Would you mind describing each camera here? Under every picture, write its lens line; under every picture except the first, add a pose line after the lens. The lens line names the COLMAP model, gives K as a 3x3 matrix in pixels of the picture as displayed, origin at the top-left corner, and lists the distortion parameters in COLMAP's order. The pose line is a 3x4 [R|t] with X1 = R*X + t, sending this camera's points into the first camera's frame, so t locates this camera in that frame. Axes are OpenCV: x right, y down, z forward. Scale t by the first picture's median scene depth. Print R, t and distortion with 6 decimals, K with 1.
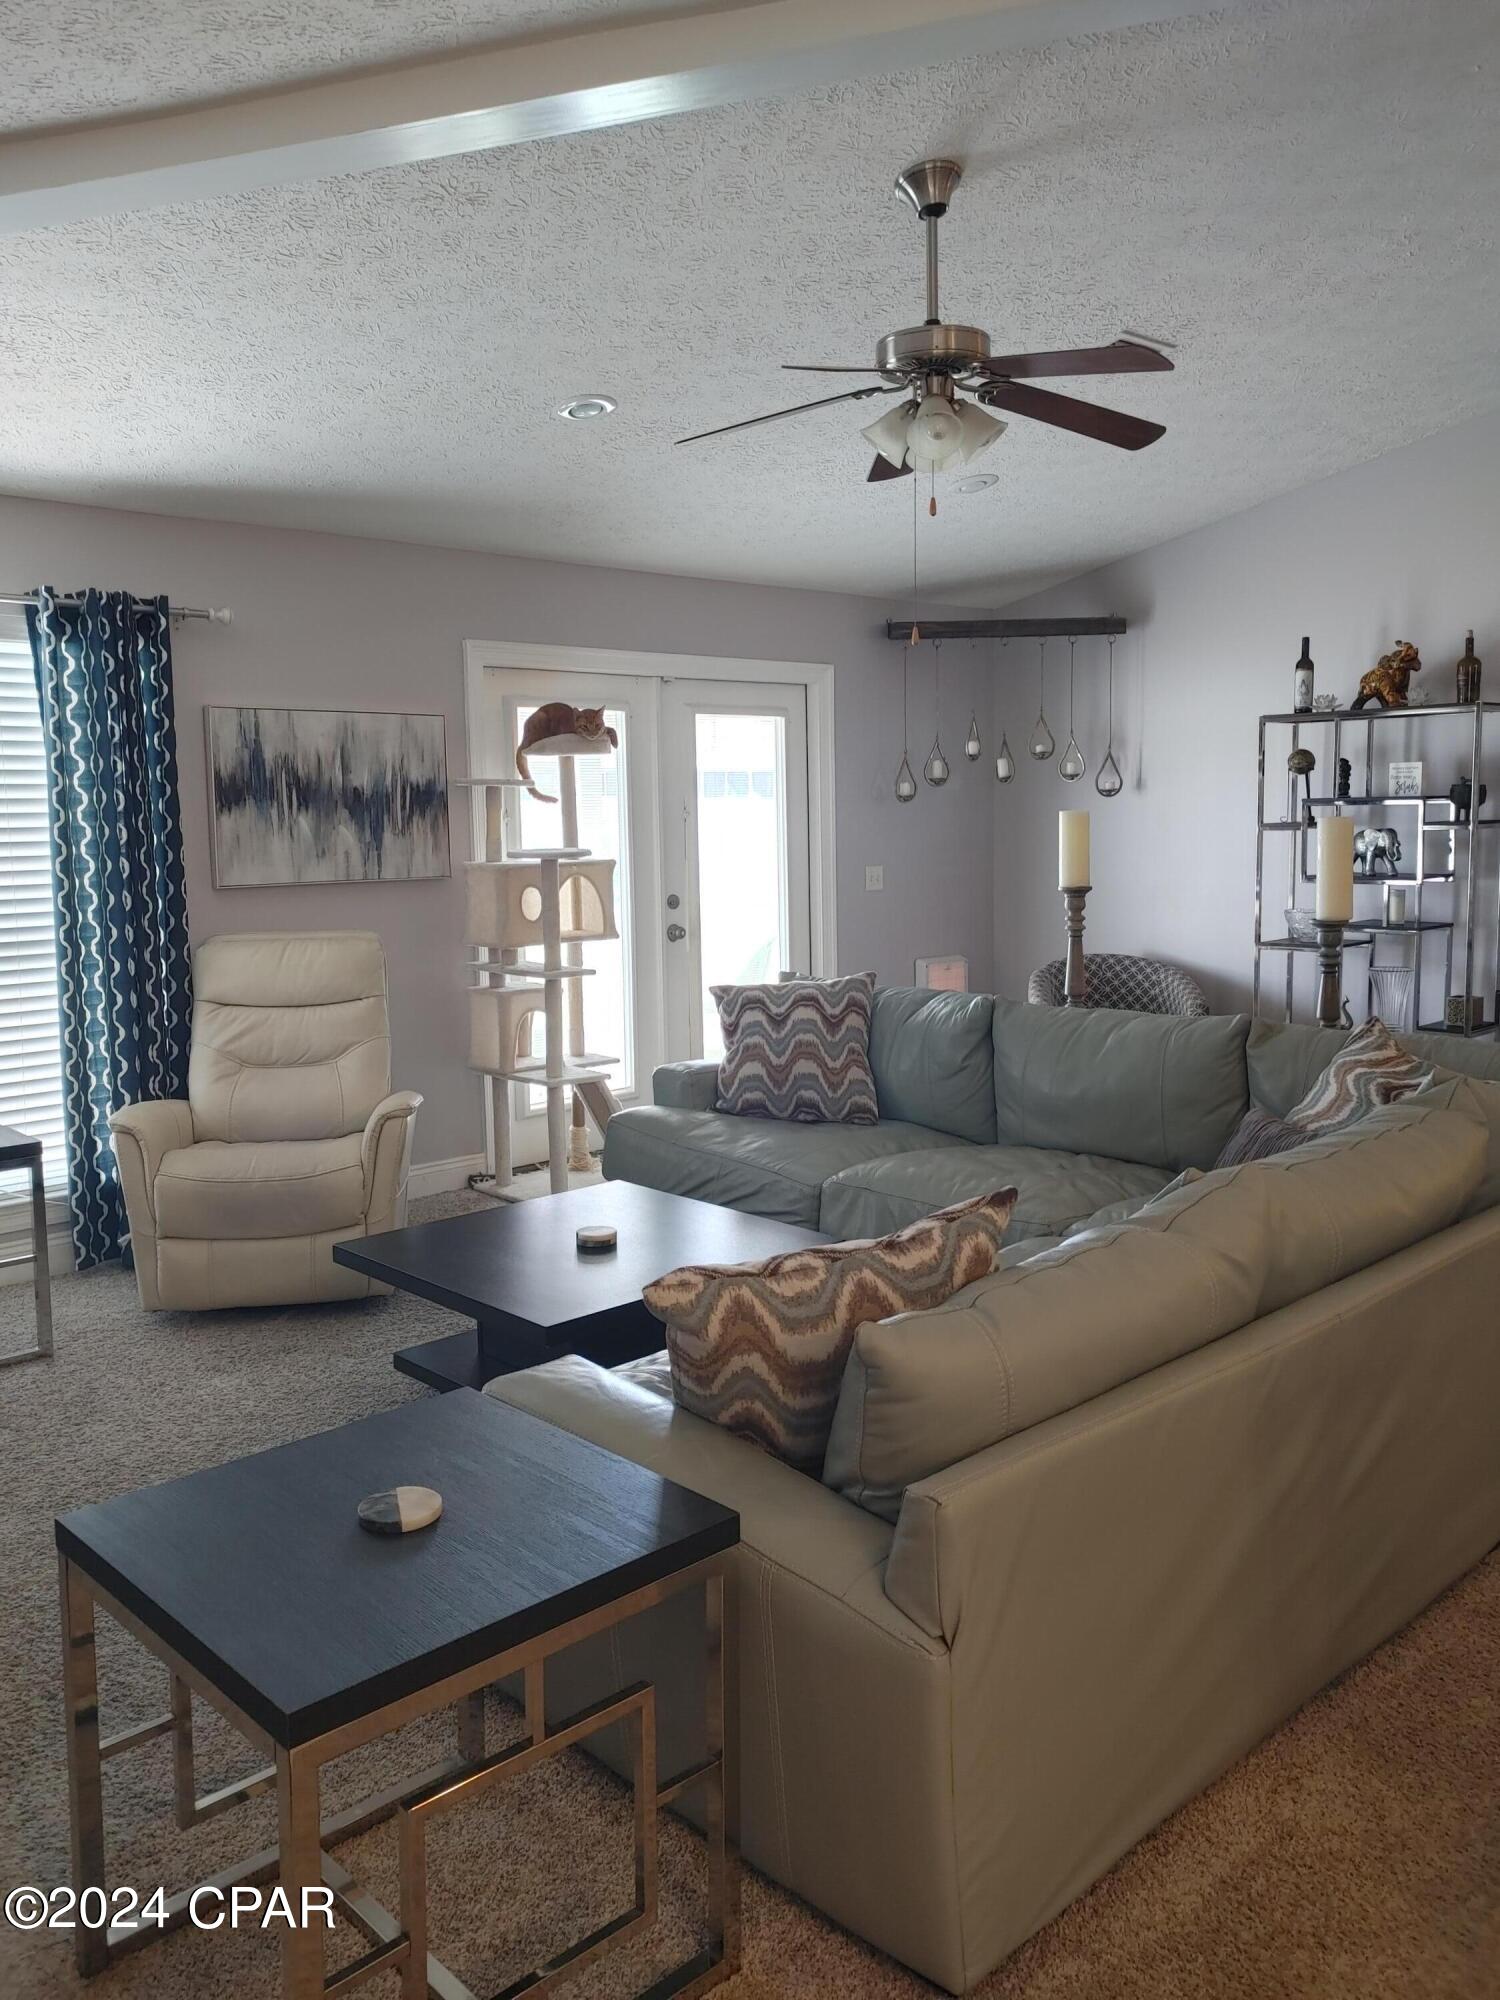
lens RADIAL K [[1542.0, 0, 750.0], [0, 1542.0, 1000.0], [0, 0, 1]] dist [0.069339, -0.057248]
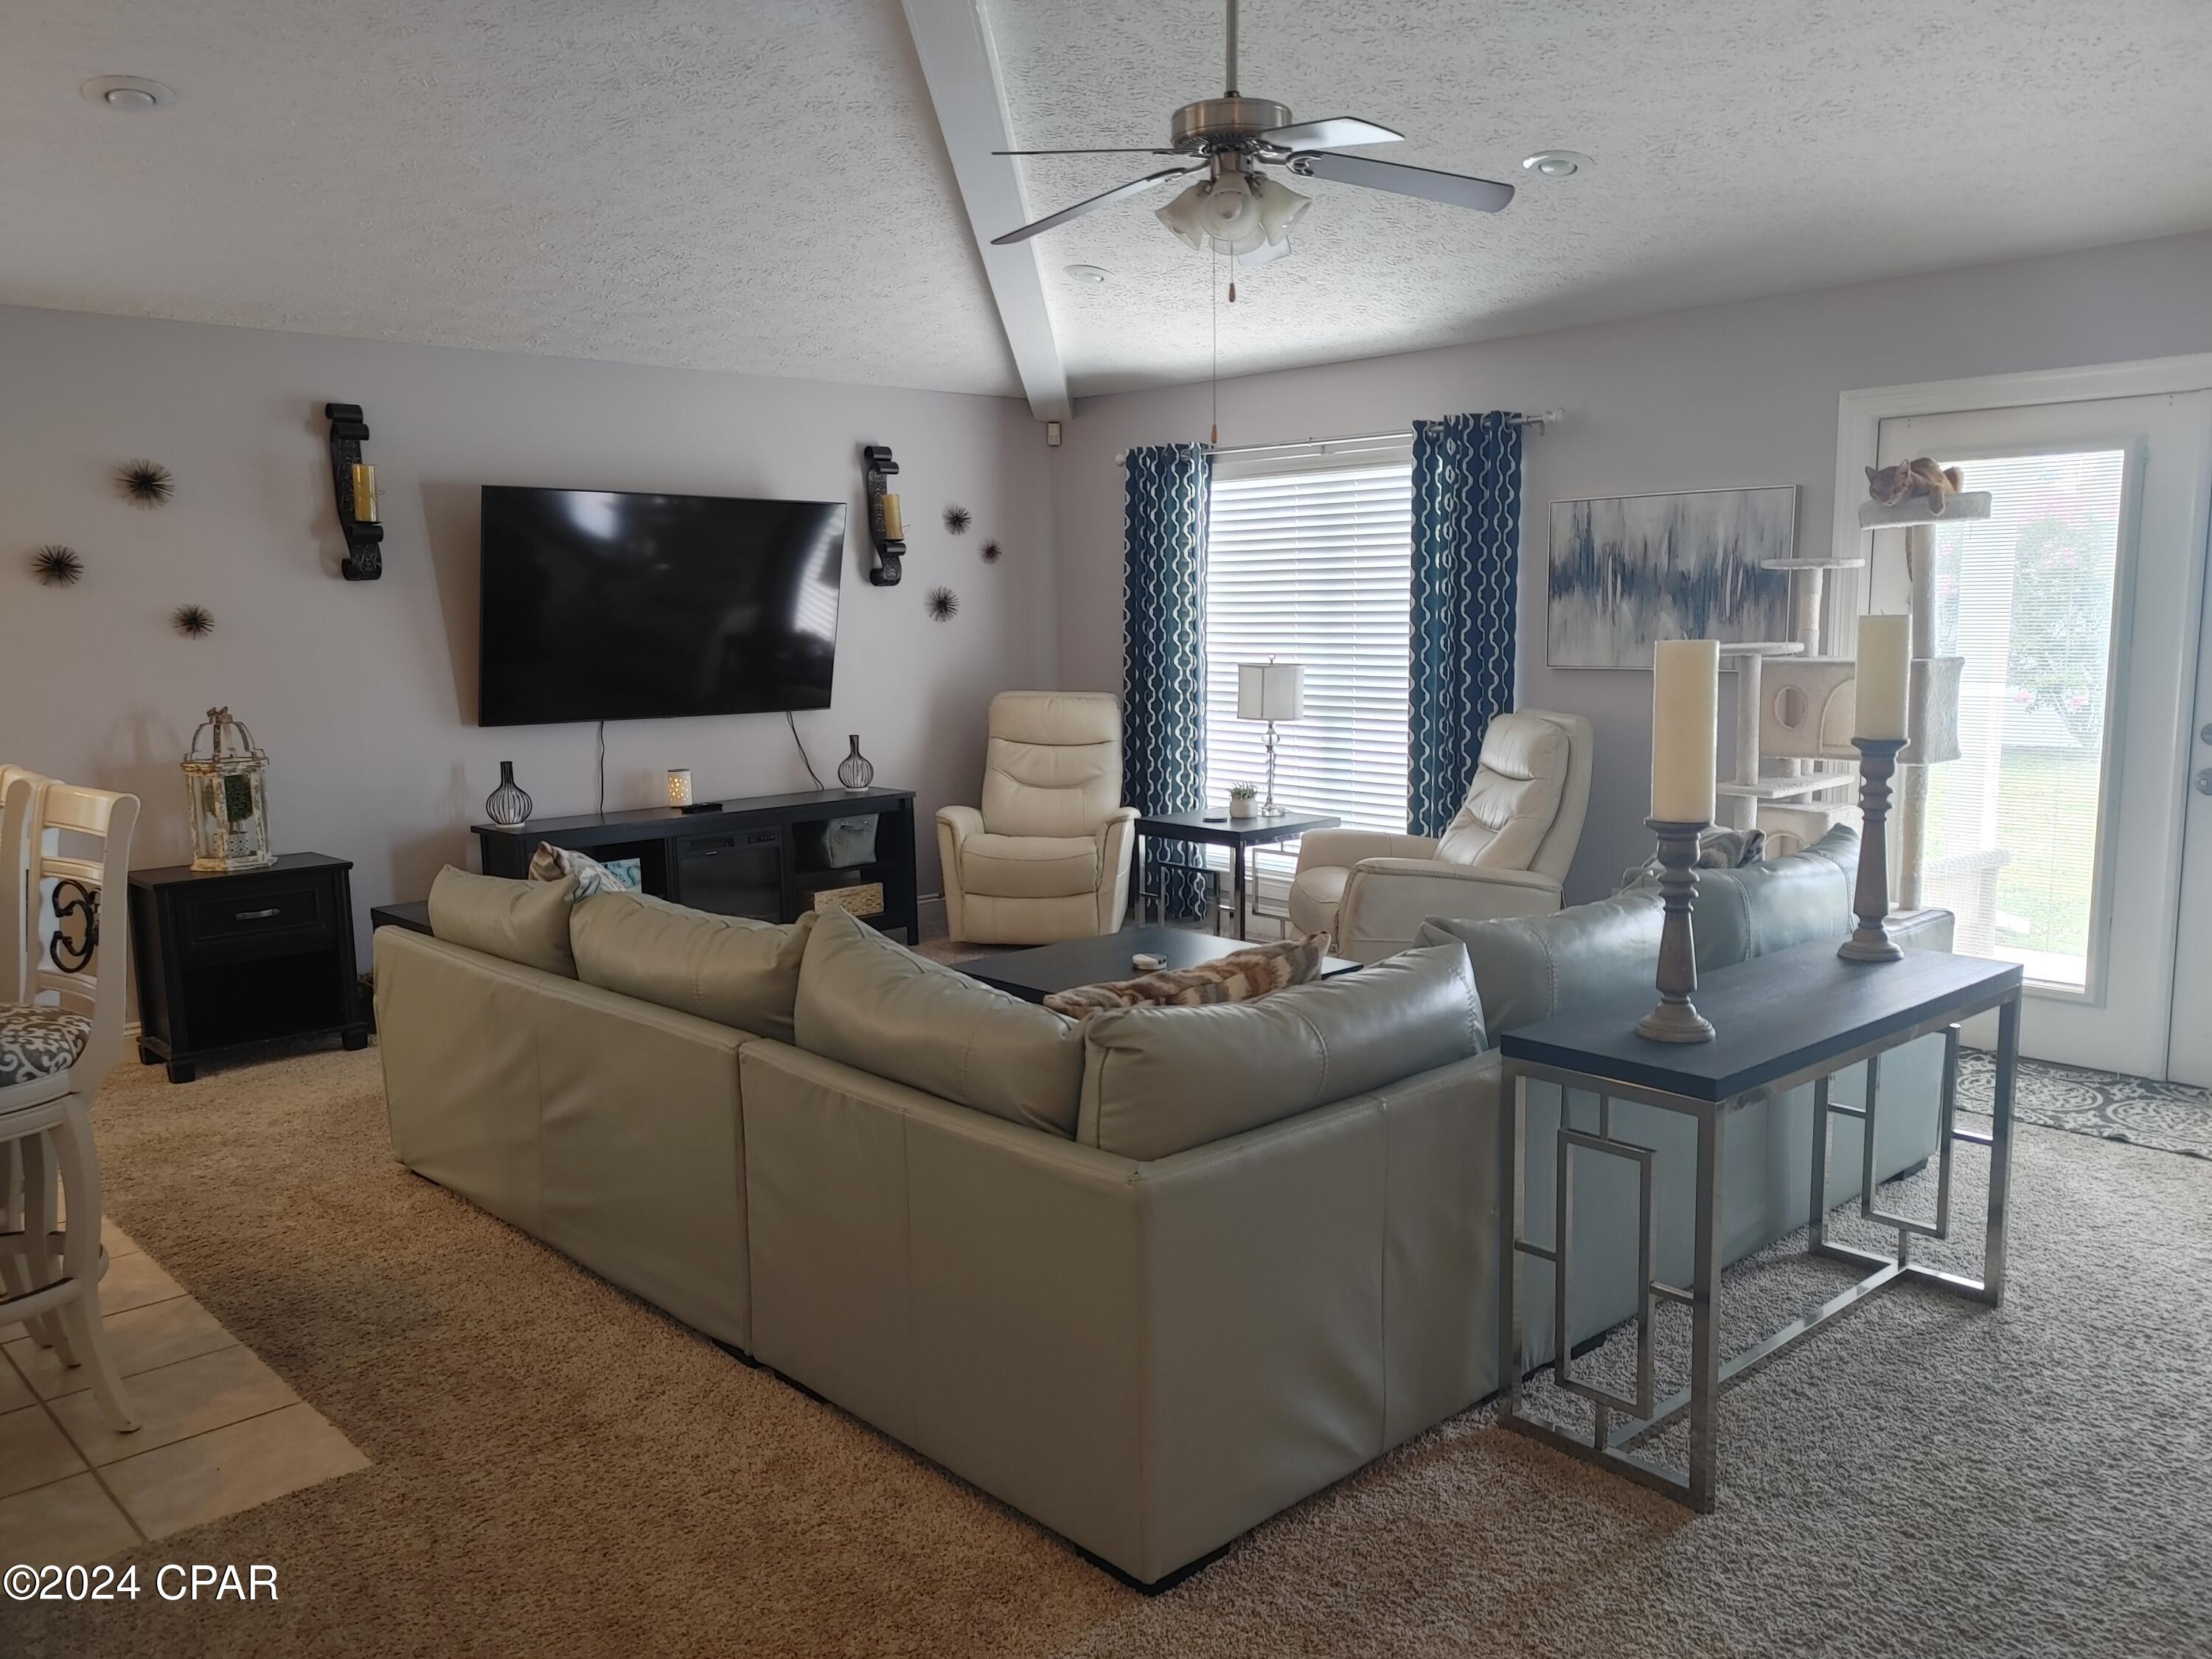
lens RADIAL K [[1705.4, 0, 1065.6], [0, 1705.4, 832.3], [0, 0, 1]] dist [0.069339, -0.057248]
pose [[-0.017560, 0.147181, -0.988954, 0.847763], [-0.111642, 0.982632, 0.148223, -0.096380], [0.993593, 0.113011, -0.000824, 0.655946]]
